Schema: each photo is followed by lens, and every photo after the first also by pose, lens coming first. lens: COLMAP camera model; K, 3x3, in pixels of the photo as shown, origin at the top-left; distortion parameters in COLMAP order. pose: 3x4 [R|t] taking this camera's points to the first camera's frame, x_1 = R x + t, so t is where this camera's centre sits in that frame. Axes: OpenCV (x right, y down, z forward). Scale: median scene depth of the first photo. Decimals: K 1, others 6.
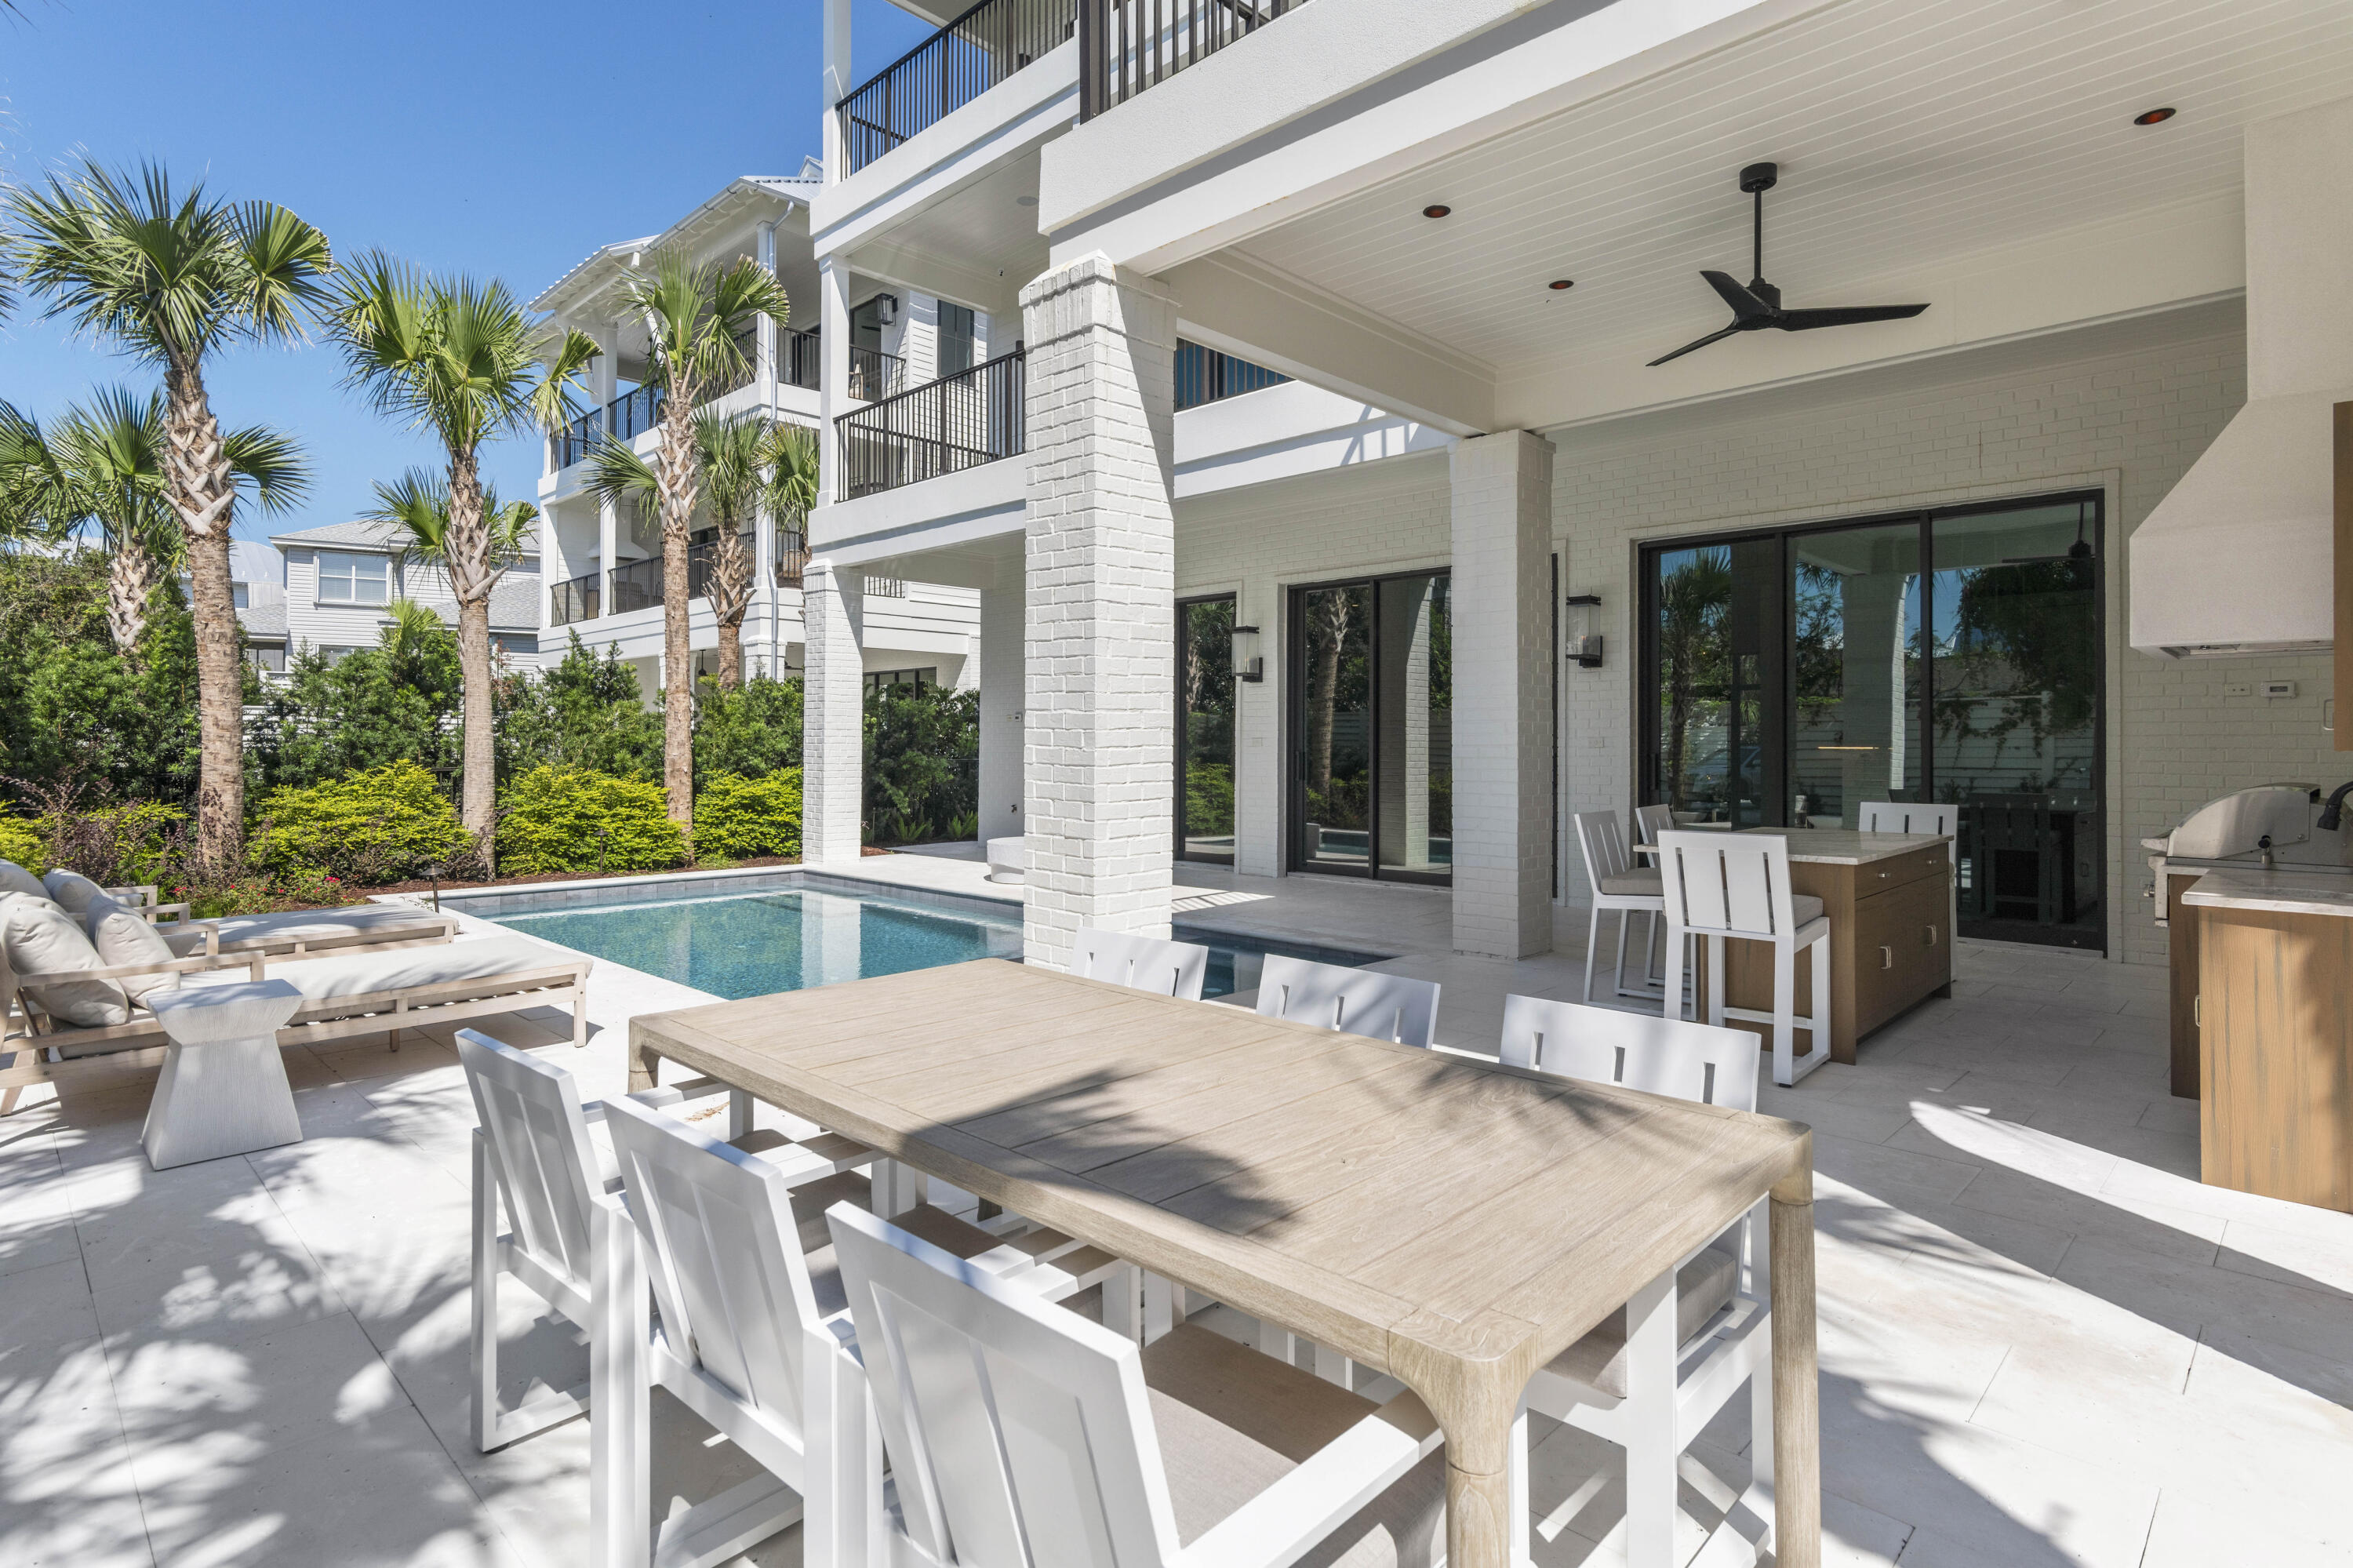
lens RADIAL K [[1192.8, 0, 1175.9], [0, 1192.8, 750.2], [0, 0, 1]] dist [0.001396, -0.000043]
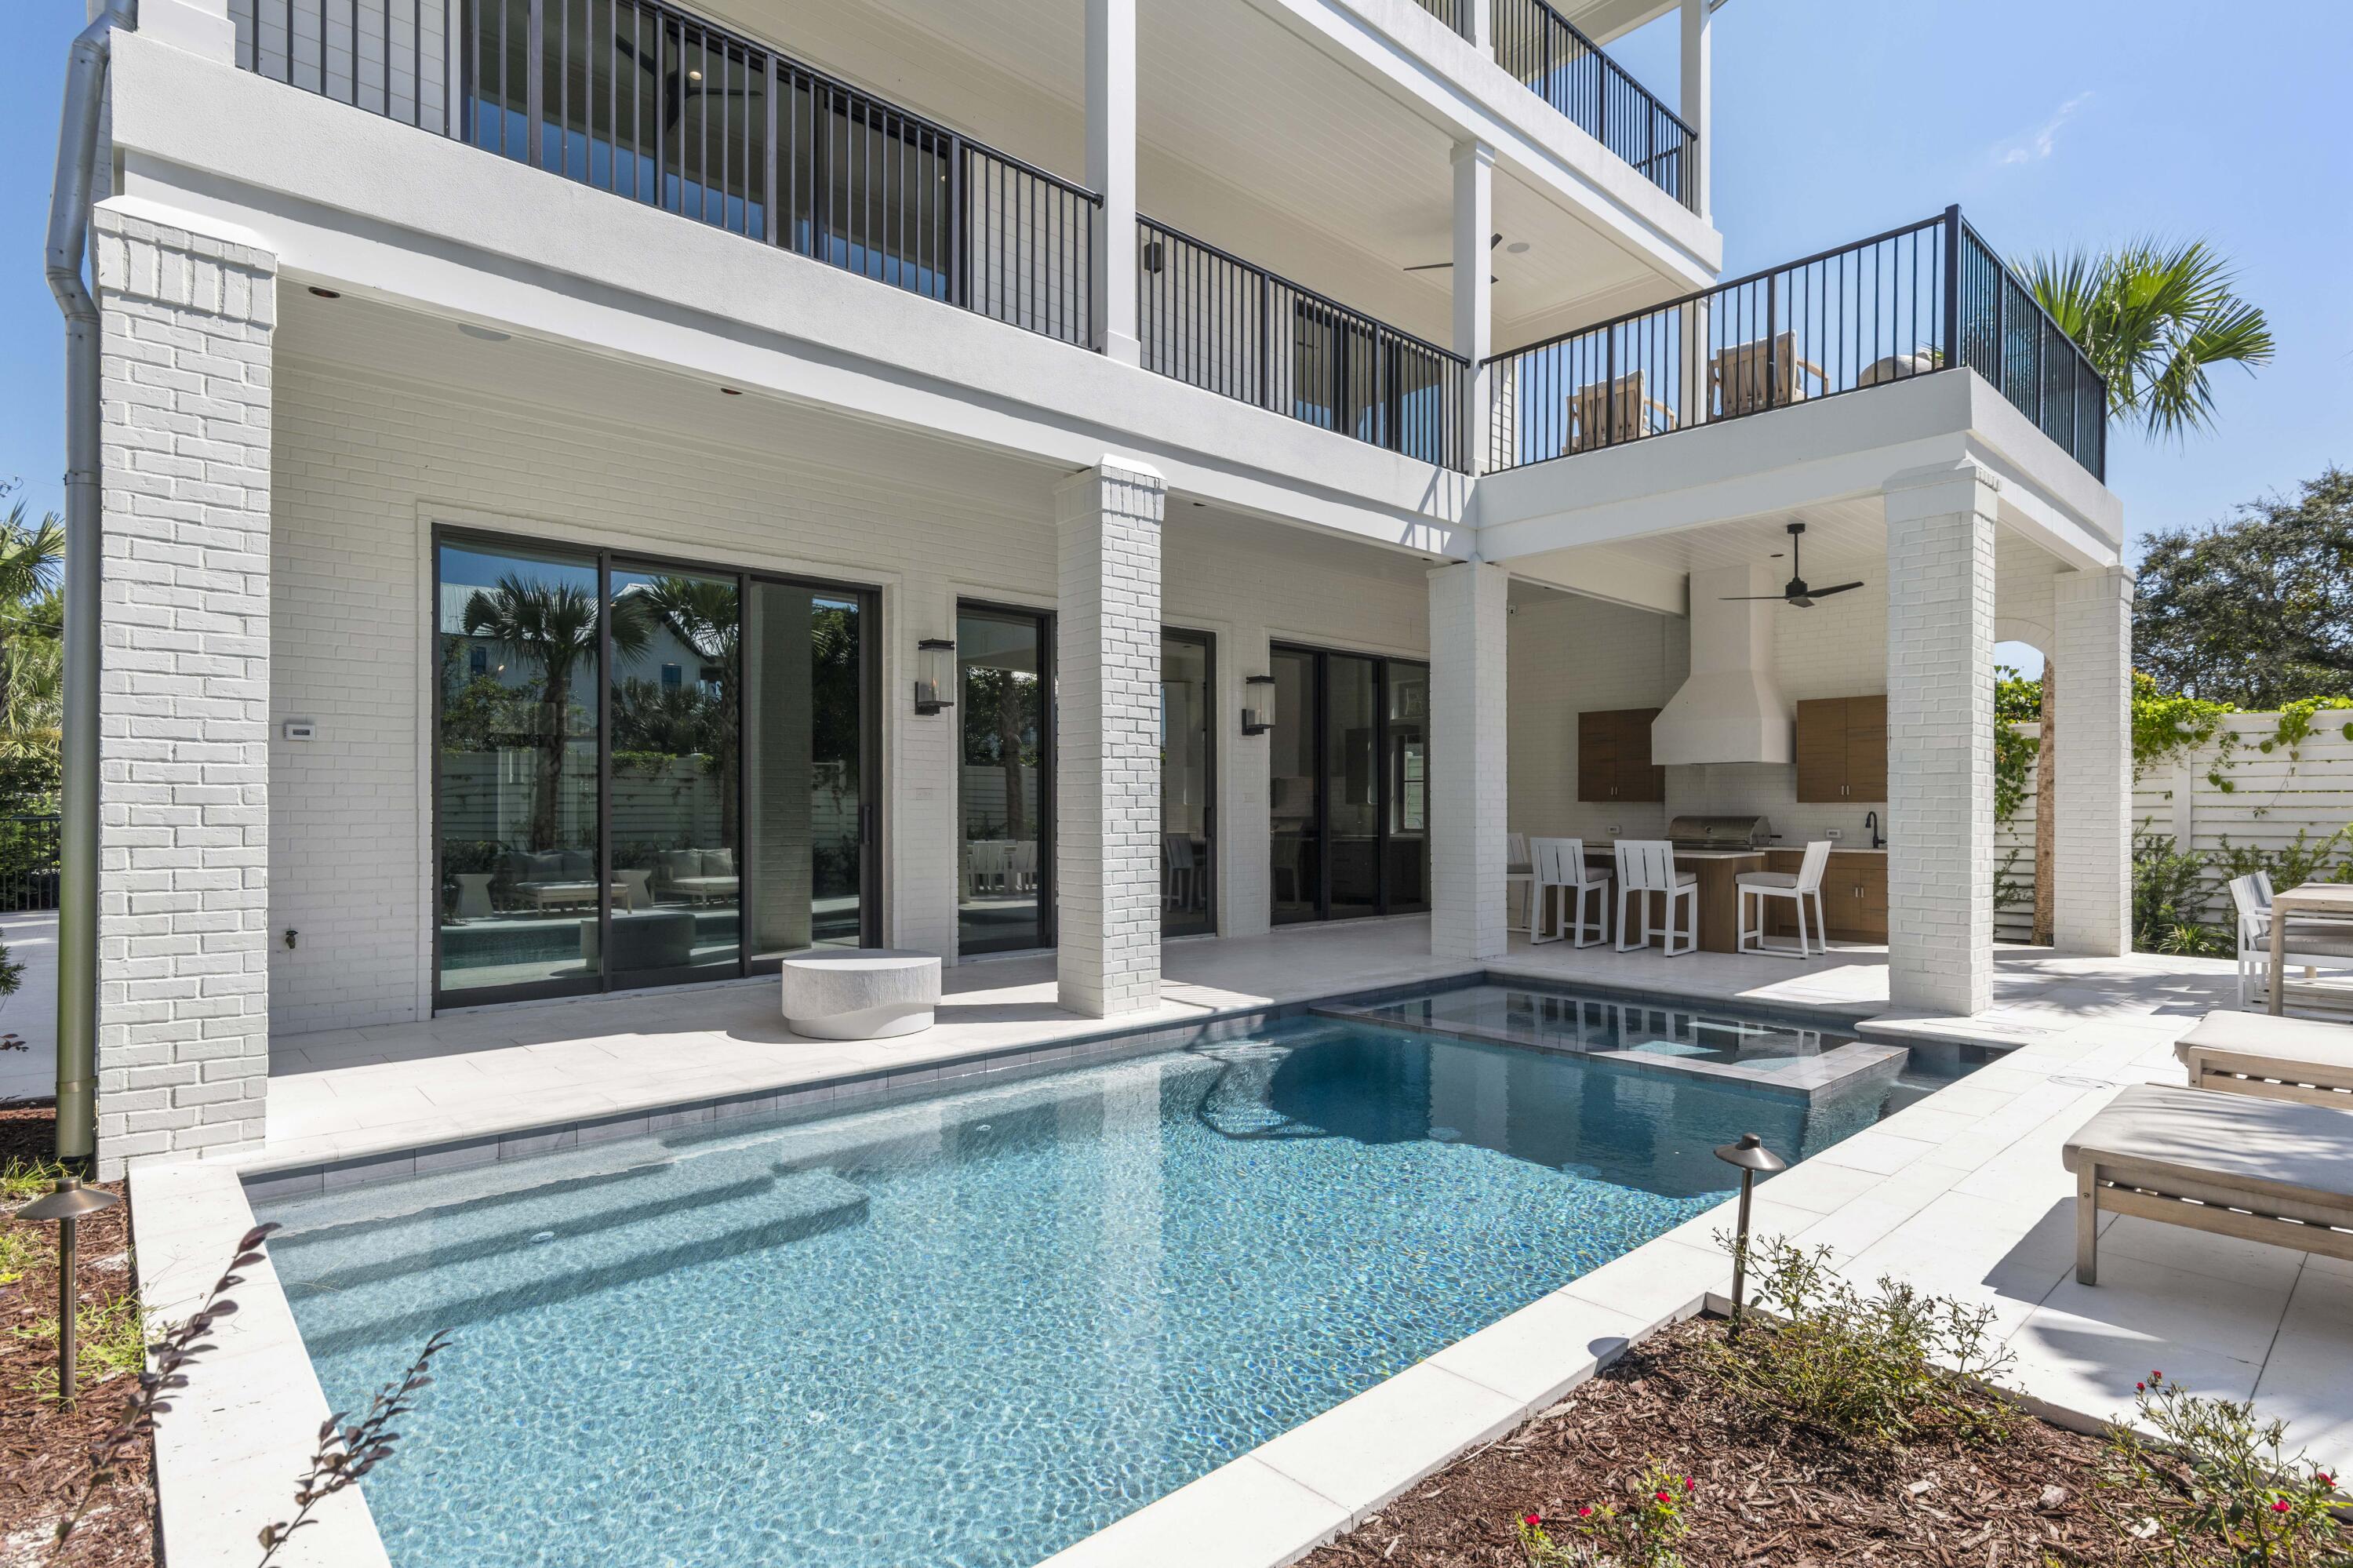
lens RADIAL K [[1188.6, 0, 1183.2], [0, 1188.6, 796.4], [0, 0, 1]] dist [0.006215, 0.000052]
pose [[0.063980, 0.008877, 0.997912, -0.919913], [0.001971, 0.999957, -0.009021, 0.002927], [-0.997949, 0.002544, 0.063960, 1.079305]]
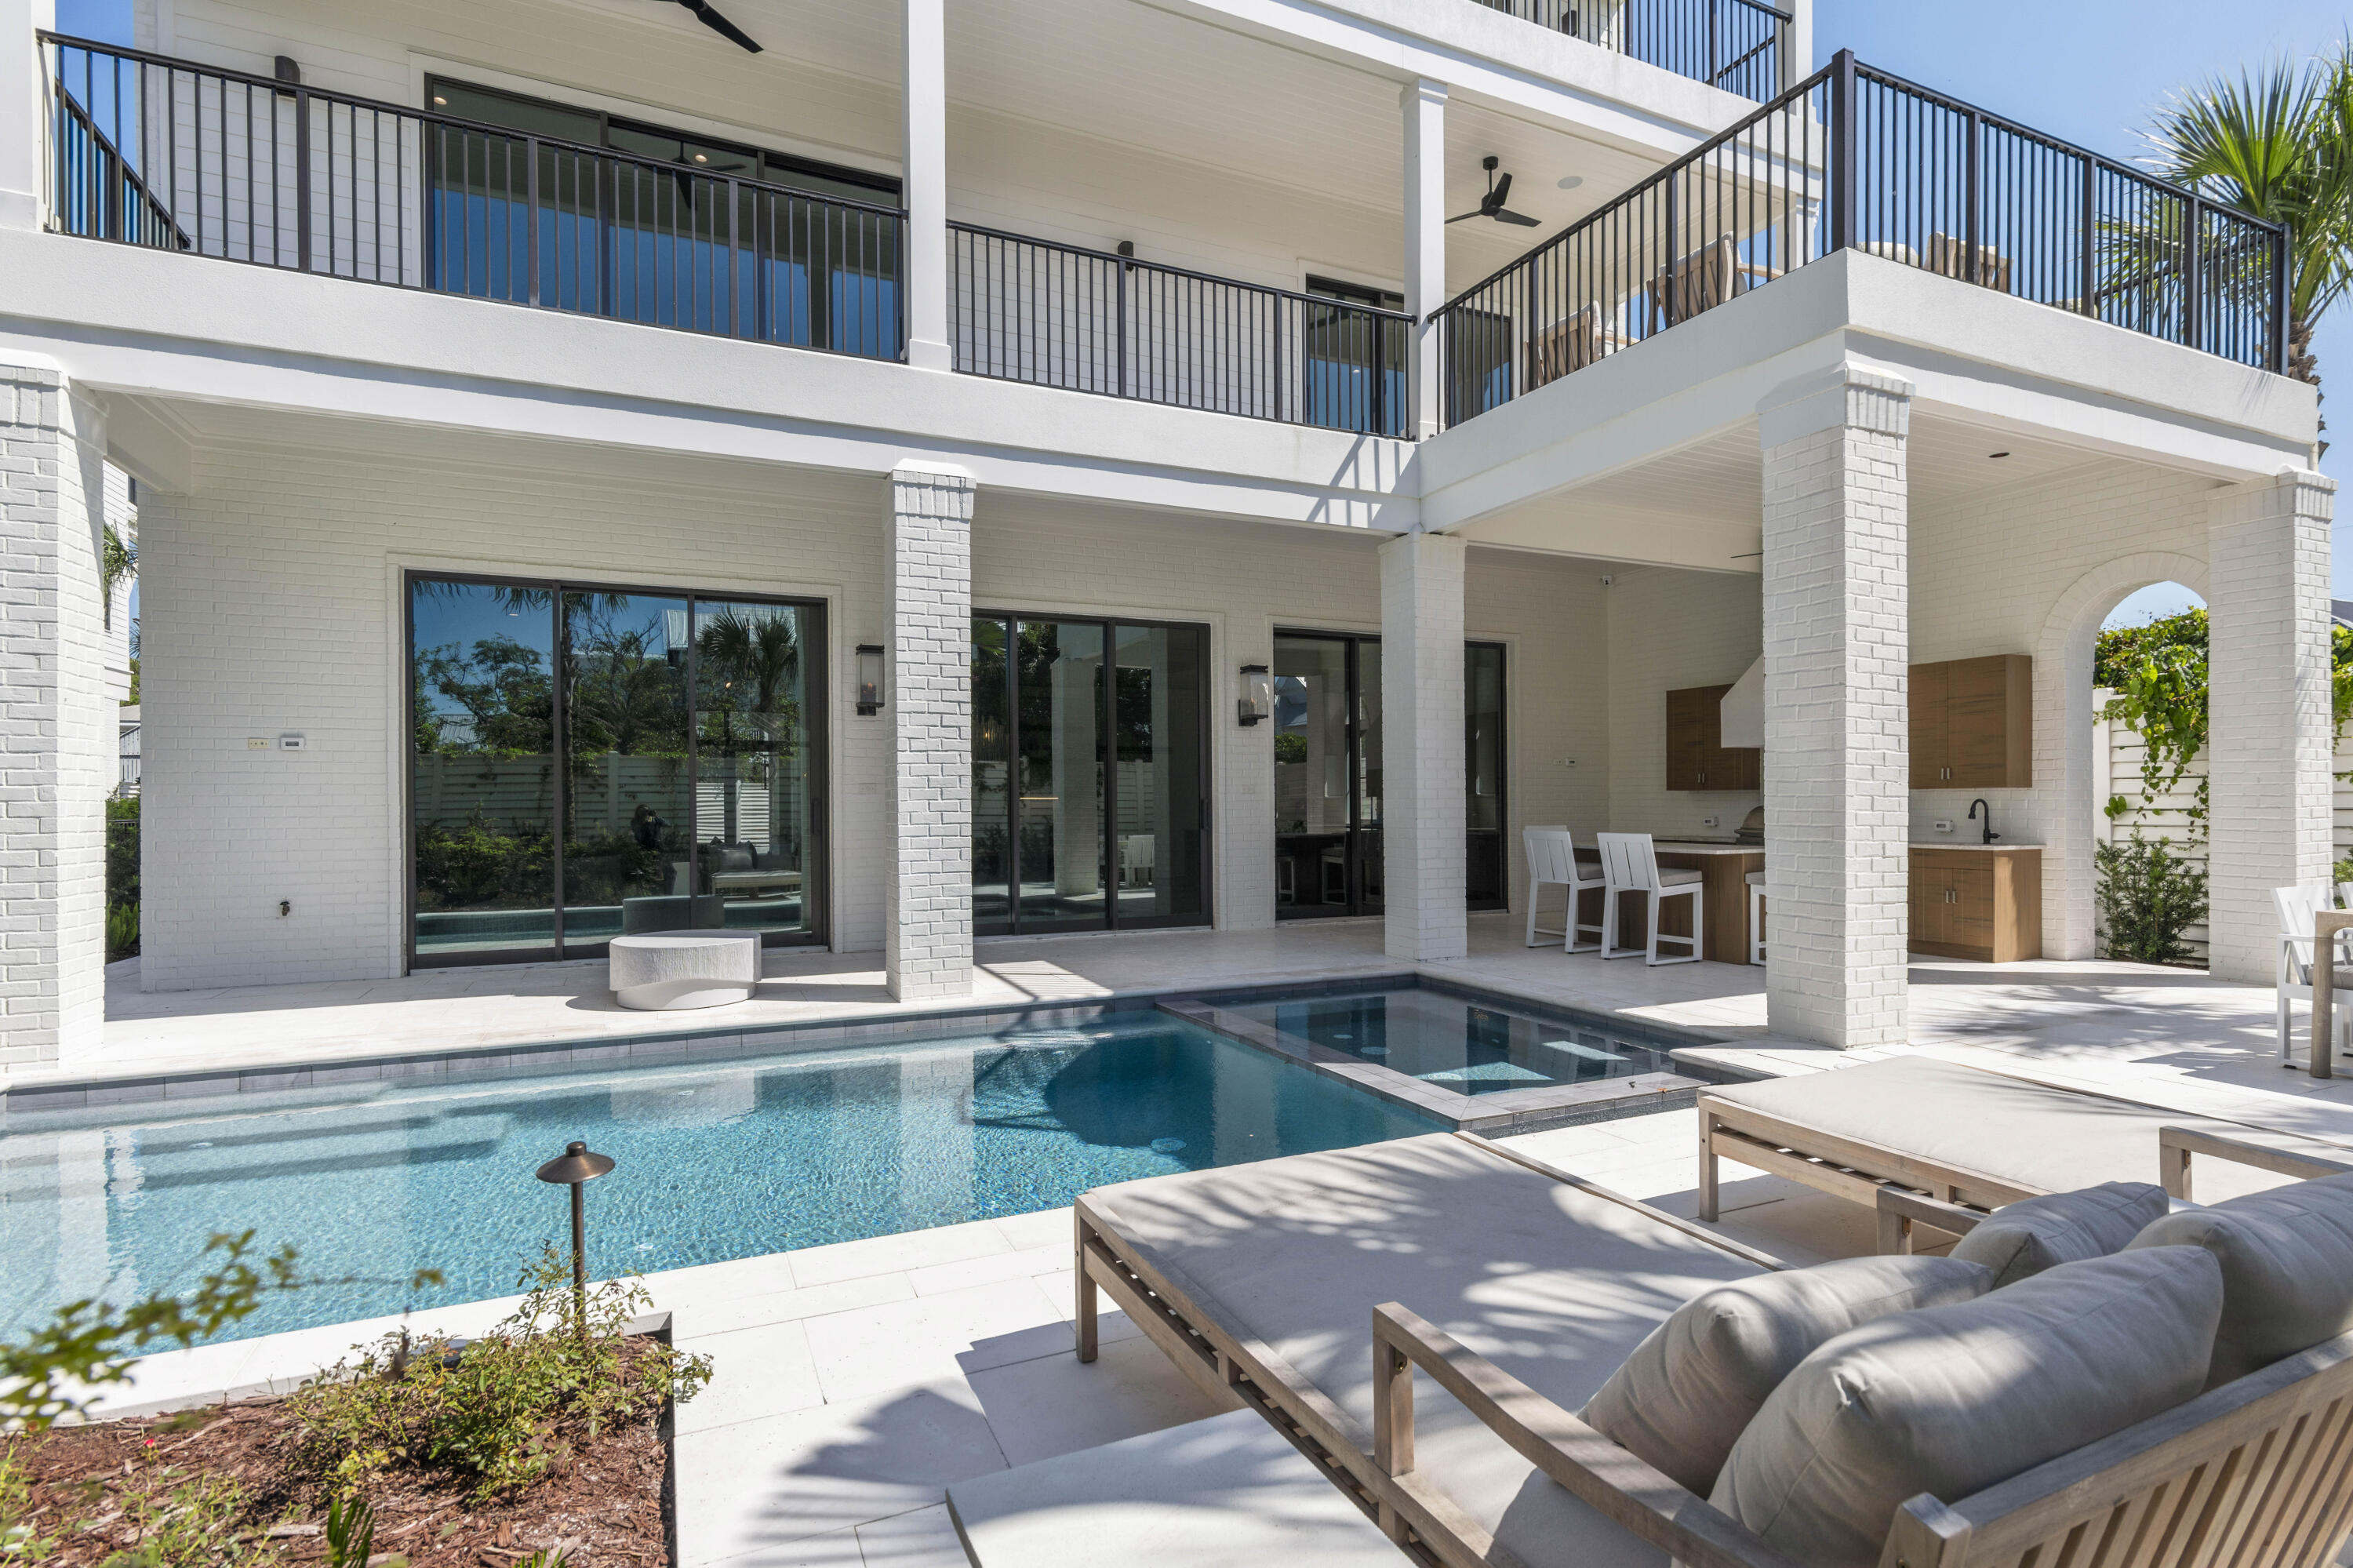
lens RADIAL K [[1154.9, 0, 1178.8], [0, 1154.9, 795.8], [0, 0, 1]] dist [0.012786, -0.006657]
pose [[0.367137, 0.003567, 0.930160, -0.805528], [0.008287, 0.999940, -0.007105, 0.007867], [-0.930130, 0.010317, 0.367086, 0.702802]]
